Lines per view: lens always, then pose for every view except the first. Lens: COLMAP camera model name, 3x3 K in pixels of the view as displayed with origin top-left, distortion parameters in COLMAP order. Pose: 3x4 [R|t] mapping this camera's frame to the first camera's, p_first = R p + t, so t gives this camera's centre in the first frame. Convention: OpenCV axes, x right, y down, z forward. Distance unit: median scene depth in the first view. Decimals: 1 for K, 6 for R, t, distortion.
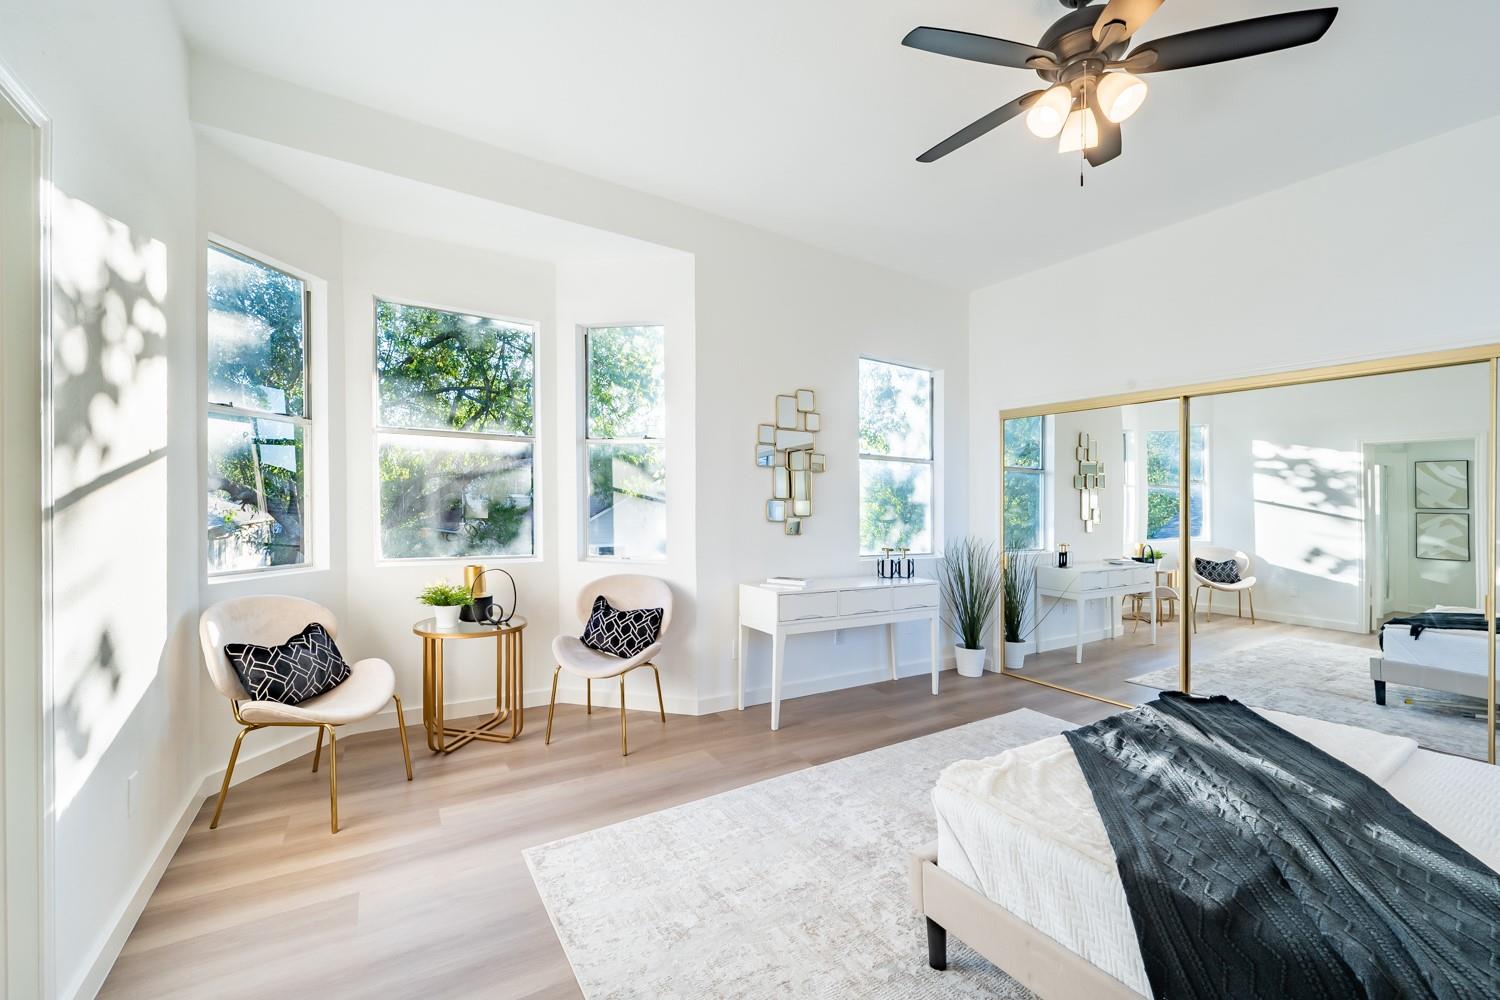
lens RADIAL K [[611.5, 0, 753.0], [0, 611.5, 490.1], [0, 0, 1]] dist [0.000231, 0.000367]
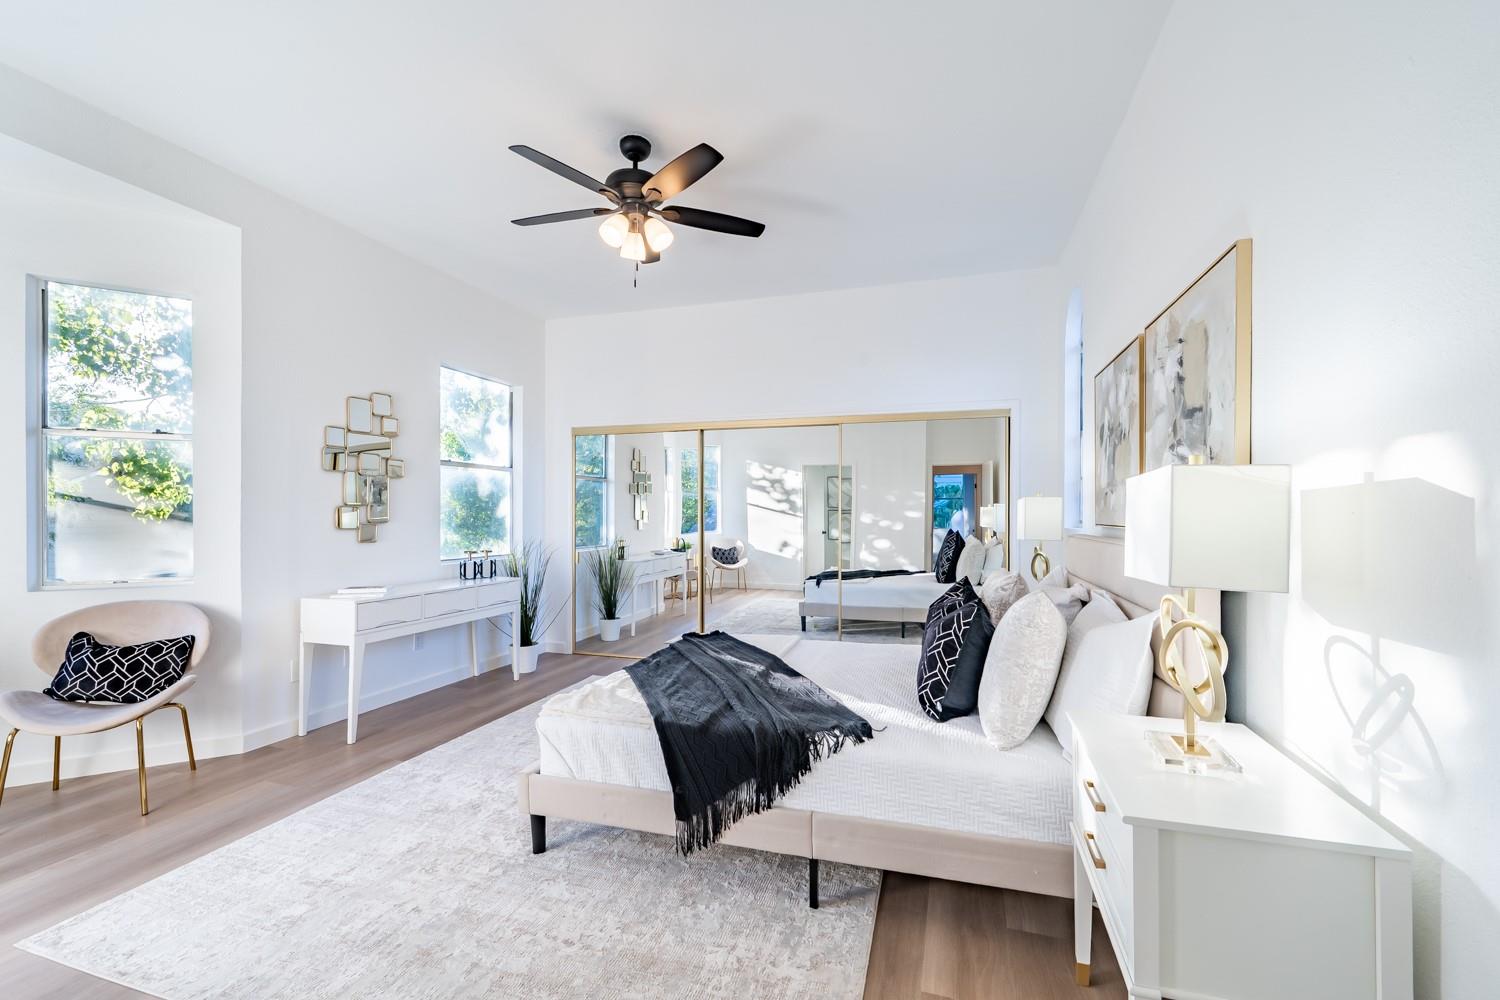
lens RADIAL K [[619.7, 0, 750.0], [0, 619.7, 500.0], [0, 0, 1]] dist [-0.000035, -0.000056]
pose [[0.779584, -0.004500, 0.626282, -0.084393], [-0.002021, 0.999951, 0.009702, -0.005165], [-0.626295, -0.008829, 0.779536, -0.156474]]
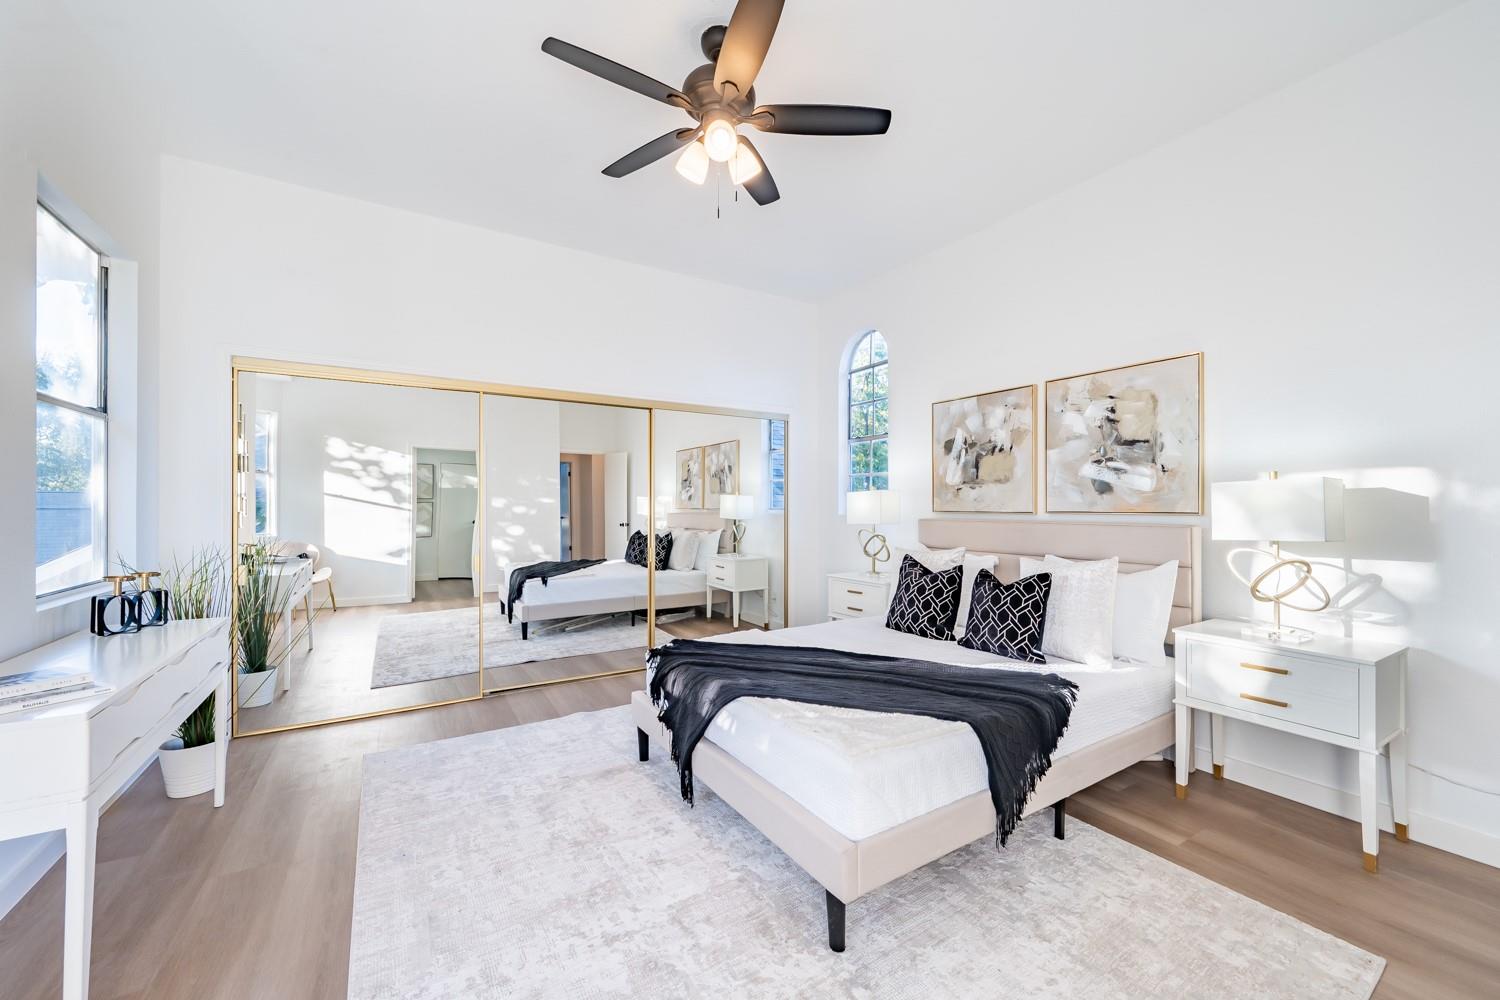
lens RADIAL K [[587.5, 0, 749.6], [0, 587.5, 504.1], [0, 0, 1]] dist [-0.000977, 0.000168]
pose [[0.028098, -0.013220, 0.999518, -0.303917], [-0.028112, 0.999507, 0.014010, 0.015020], [-0.999210, -0.028493, 0.027713, 0.525401]]
